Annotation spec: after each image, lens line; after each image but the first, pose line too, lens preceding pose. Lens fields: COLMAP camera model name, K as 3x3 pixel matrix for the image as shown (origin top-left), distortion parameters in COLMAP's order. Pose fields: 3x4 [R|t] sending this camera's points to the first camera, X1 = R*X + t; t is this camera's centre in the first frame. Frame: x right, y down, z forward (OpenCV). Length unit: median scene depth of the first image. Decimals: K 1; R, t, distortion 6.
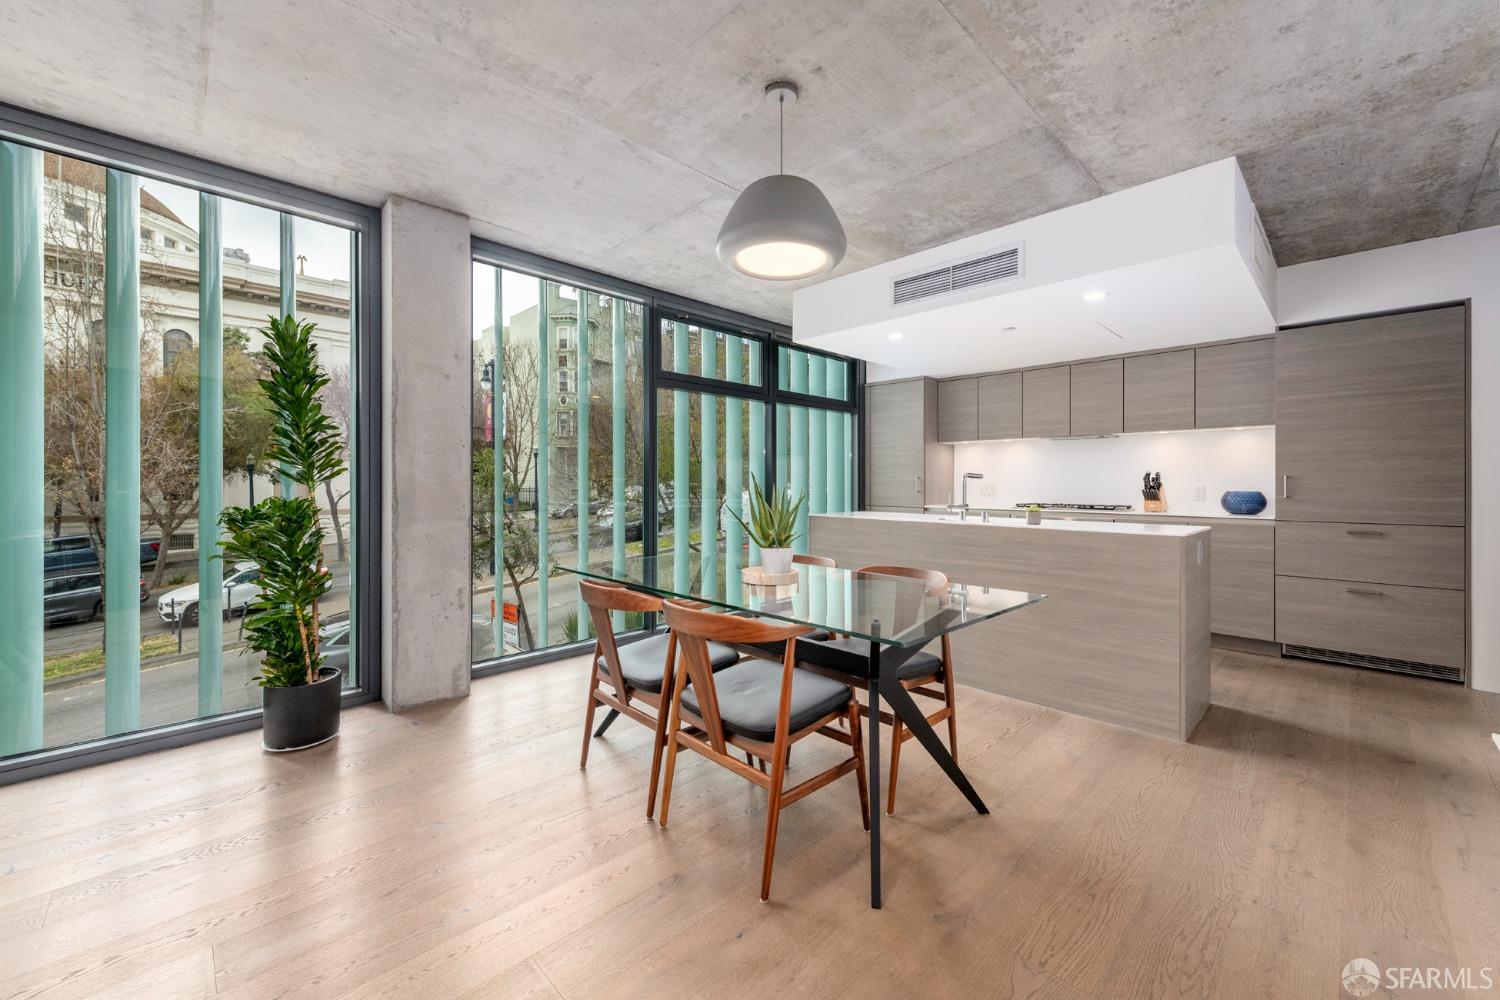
lens RADIAL K [[596.8, 0, 755.7], [0, 596.8, 482.4], [0, 0, 1]] dist [0.009657, -0.002784]
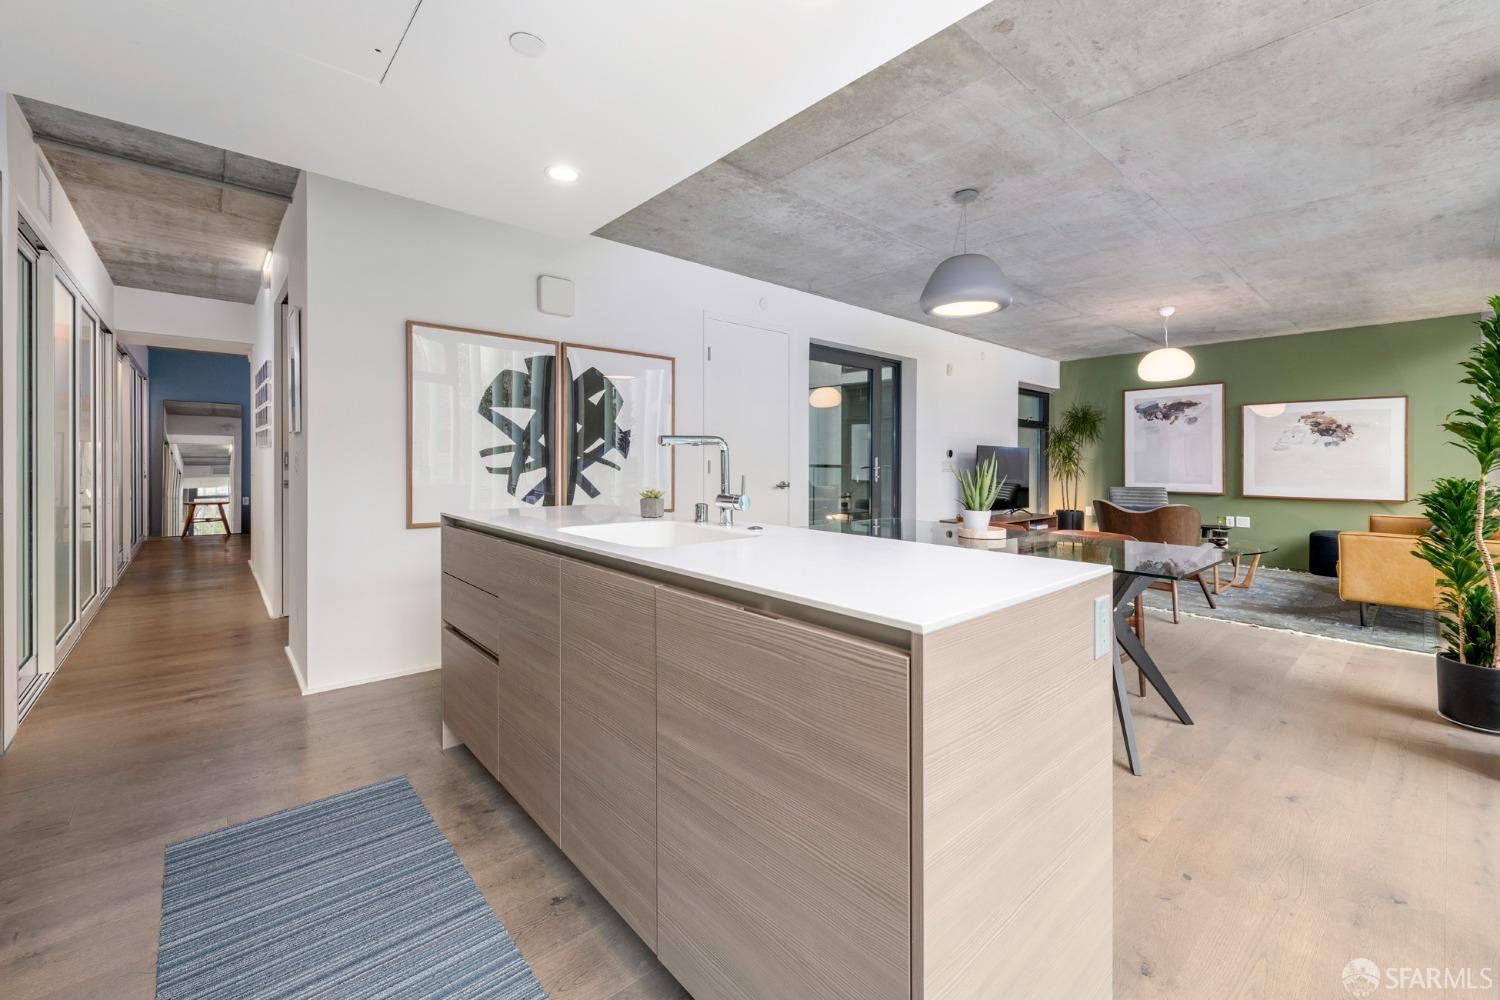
lens RADIAL K [[619.6, 0, 746.1], [0, 619.6, 474.8], [0, 0, 1]] dist [0.003665, -0.000956]
pose [[-0.997160, -0.012017, 0.074343, 0.252855], [-0.010511, 0.999732, 0.020606, 0.005691], [-0.074571, 0.019766, -0.997020, 1.446642]]
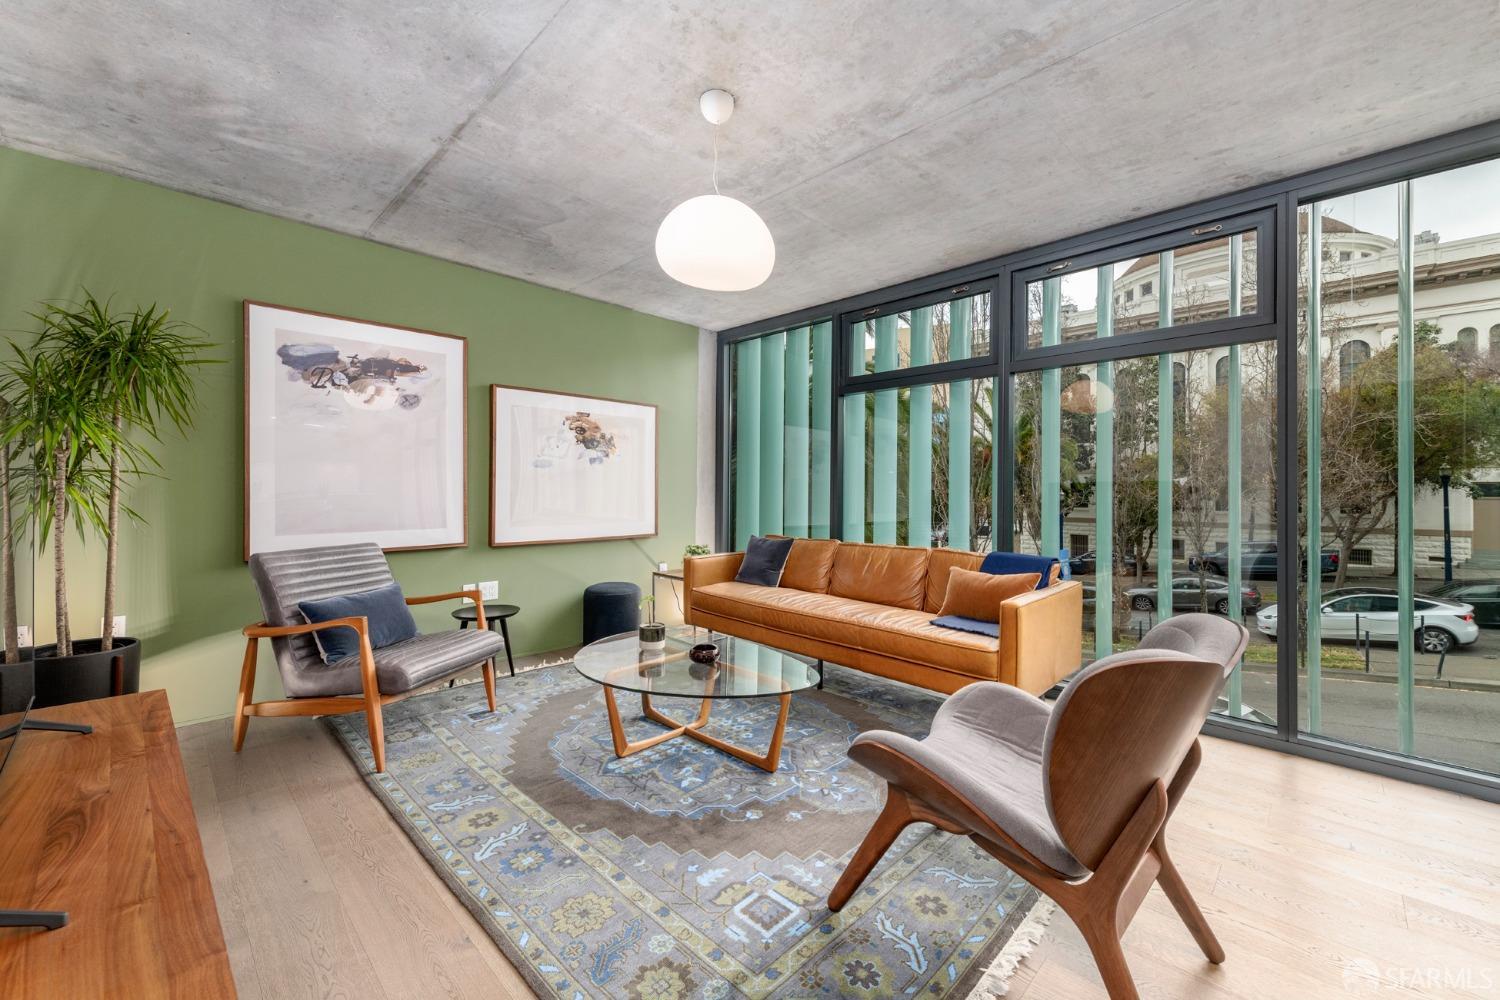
lens RADIAL K [[596.8, 0, 761.2], [0, 596.8, 481.6], [0, 0, 1]] dist [0.009657, -0.002784]
pose [[0.012445, -0.017279, -0.999773, -0.064383], [-0.005385, 0.999835, -0.017348, -0.002071], [0.999908, 0.005600, 0.012350, -0.049425]]
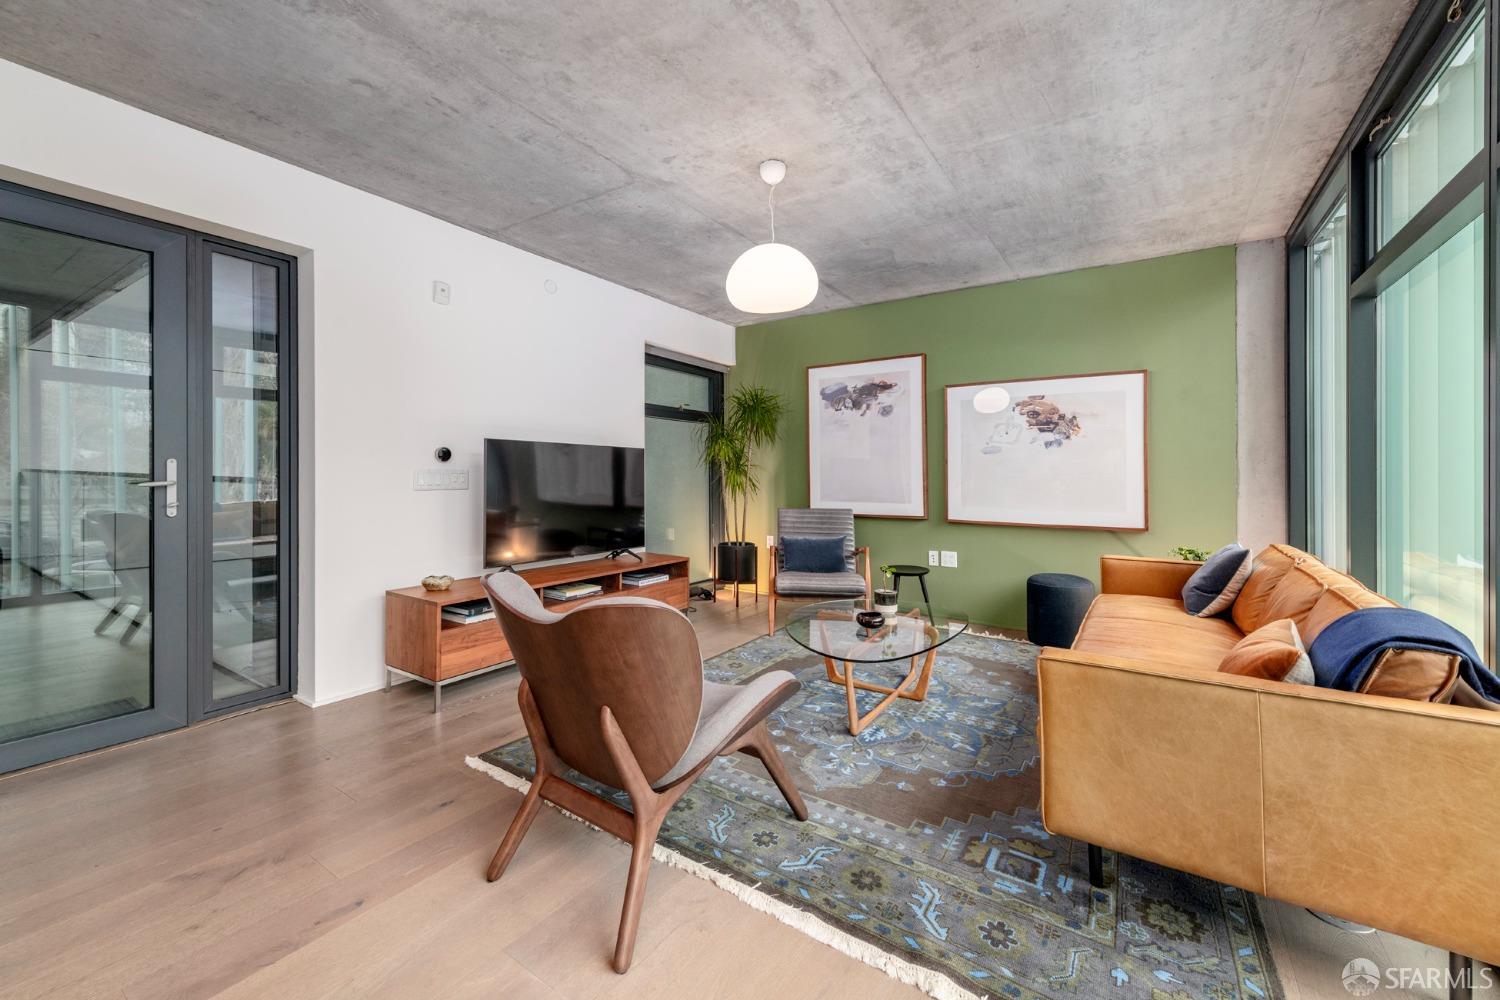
lens RADIAL K [[596.8, 0, 751.4], [0, 596.8, 481.0], [0, 0, 1]] dist [0.009657, -0.002784]
pose [[-0.982456, -0.006451, -0.186382, -0.462663], [-0.008602, 0.999905, 0.010733, 0.000626], [0.186295, 0.012148, -0.982419, 0.613890]]
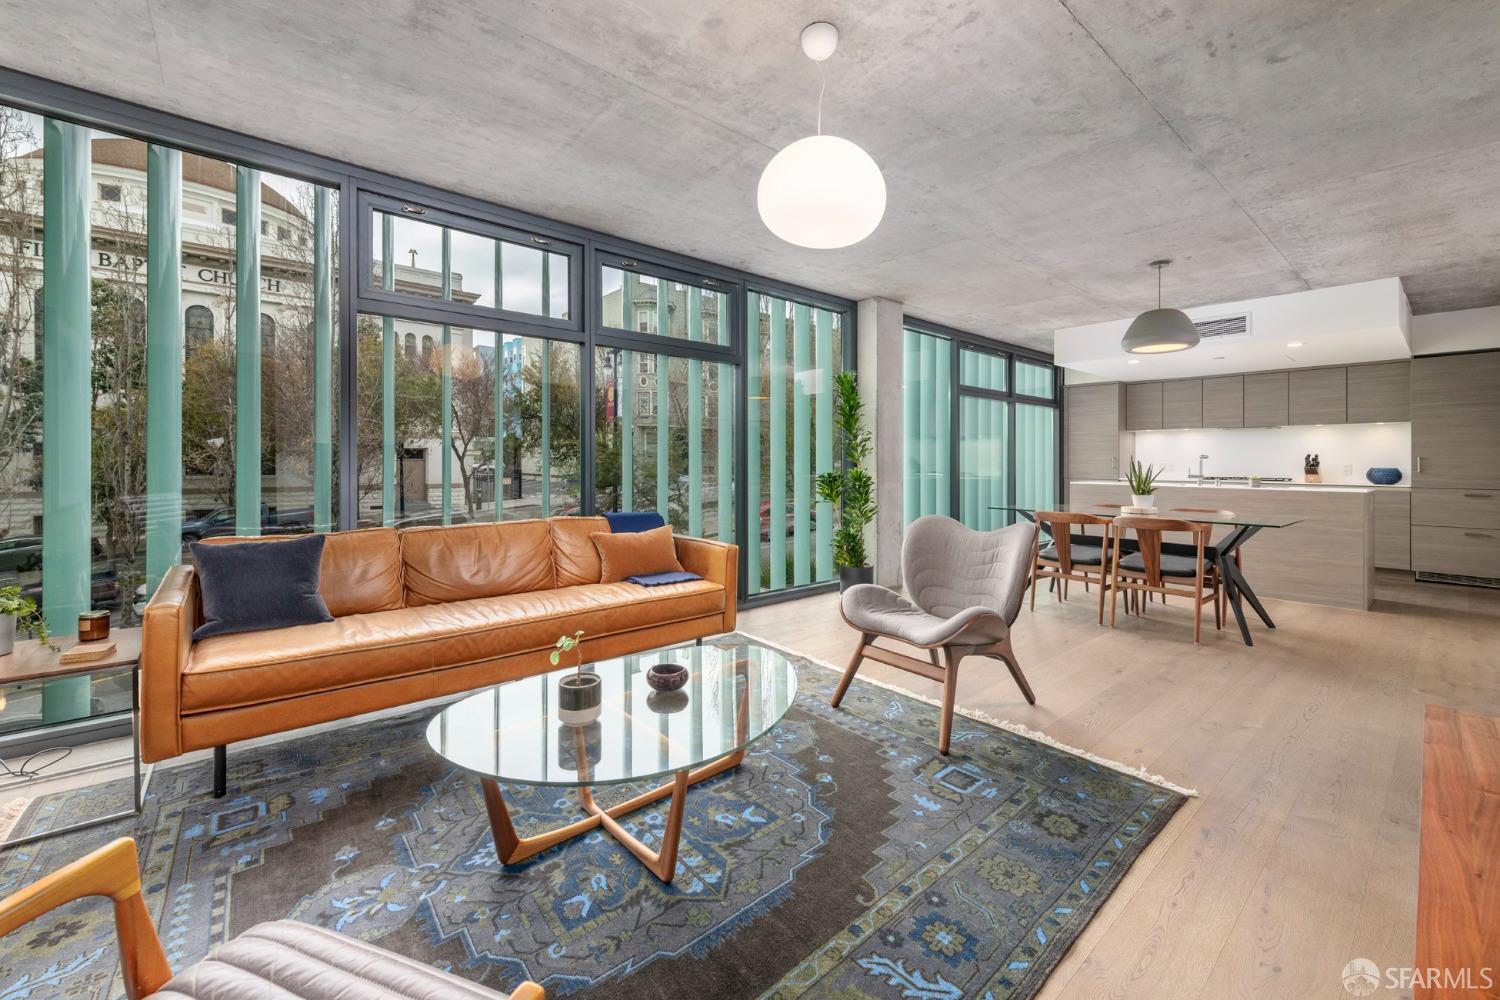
lens RADIAL K [[596.8, 0, 766.4], [0, 596.8, 457.6], [0, 0, 1]] dist [0.009657, -0.002784]
pose [[0.997536, 0.002638, -0.070111, -0.637986], [-0.002832, 0.999992, -0.002678, -0.001787], [0.070104, 0.002870, 0.997536, -0.609708]]
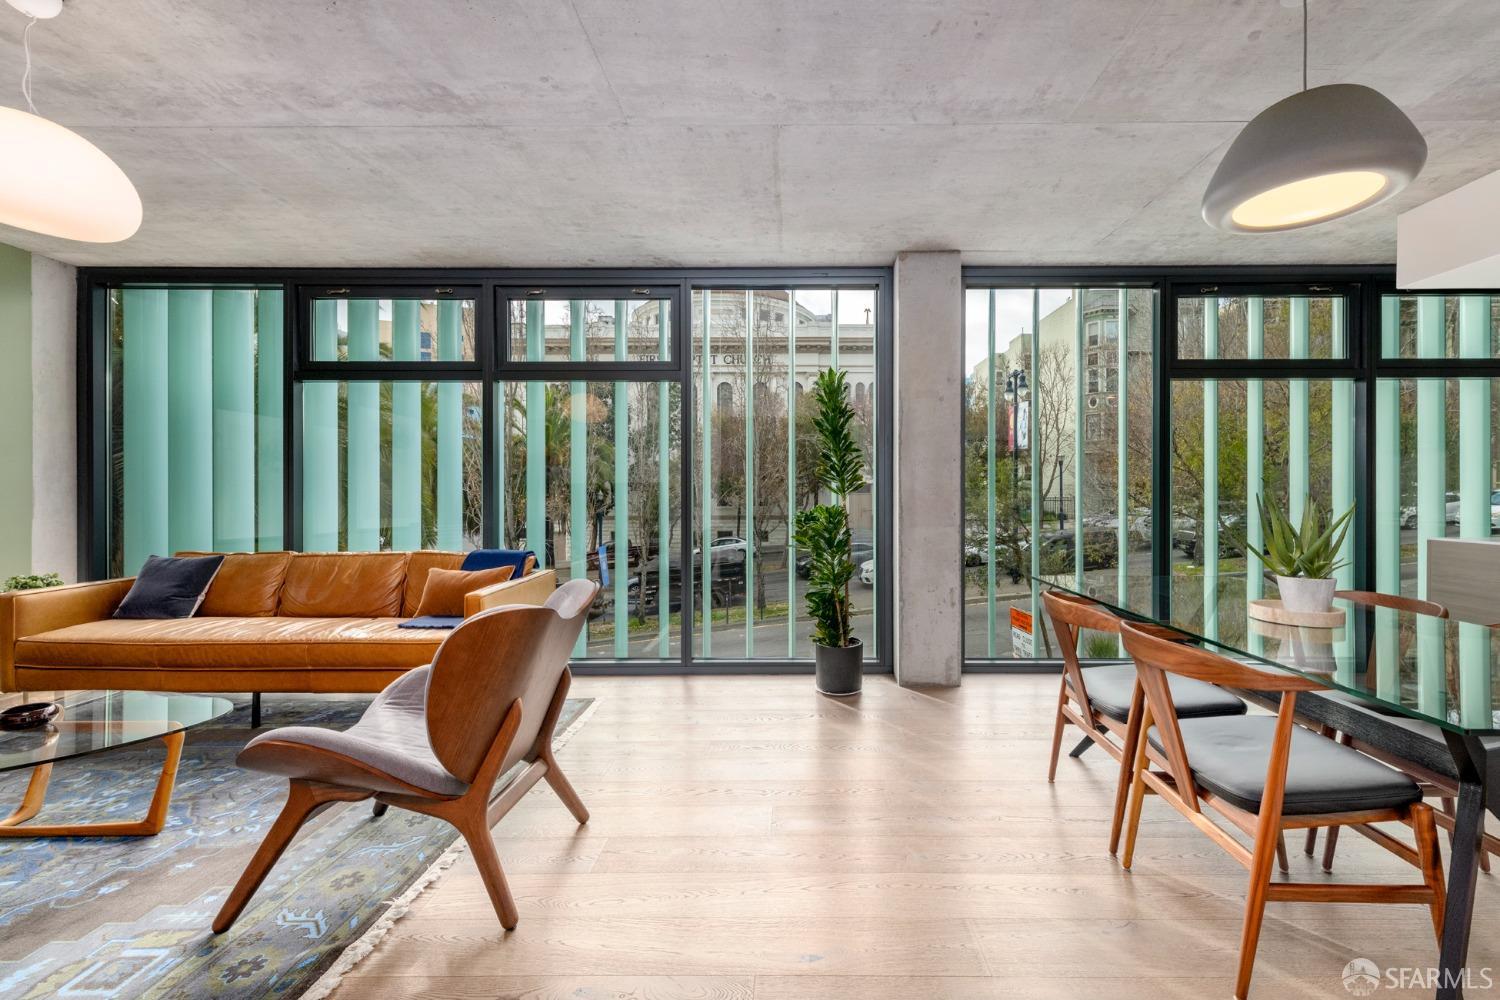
lens RADIAL K [[596.8, 0, 776.6], [0, 596.8, 491.3], [0, 0, 1]] dist [0.009657, -0.002784]
pose [[0.703182, -0.005595, -0.710988, 0.054888], [0.005844, 0.999981, -0.002090, -0.001684], [0.710986, -0.002685, 0.703201, -0.011474]]
